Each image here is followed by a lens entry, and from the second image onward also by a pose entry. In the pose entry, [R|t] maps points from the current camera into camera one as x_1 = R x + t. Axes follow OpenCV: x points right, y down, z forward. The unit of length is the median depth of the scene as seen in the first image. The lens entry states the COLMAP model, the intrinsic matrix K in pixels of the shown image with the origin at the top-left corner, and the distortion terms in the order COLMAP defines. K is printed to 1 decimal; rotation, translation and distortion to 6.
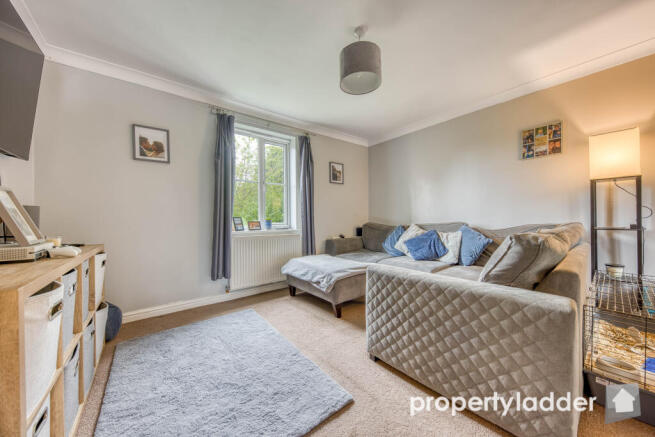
lens RADIAL K [[232.8, 0, 331.2], [0, 232.8, 217.0], [0, 0, 1]] dist [0.000059, -0.000271]
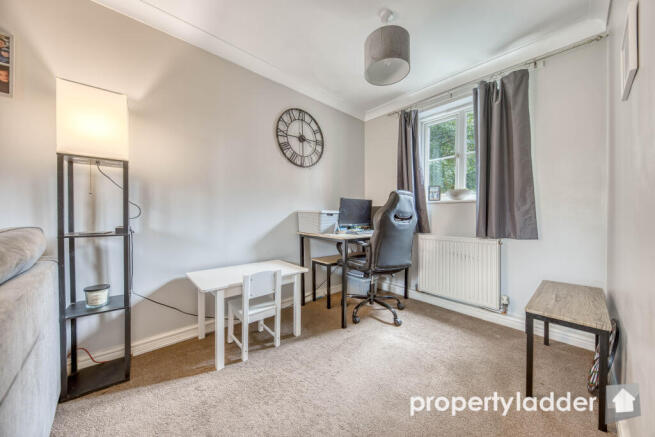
lens RADIAL K [[232.8, 0, 330.6], [0, 232.8, 220.6], [0, 0, 1]] dist [0.000059, -0.000271]
pose [[-0.071359, 0.005489, 0.997436, 0.517597], [0.001770, 0.999984, -0.005376, 0.015854], [-0.997449, 0.001382, -0.071368, 0.388061]]
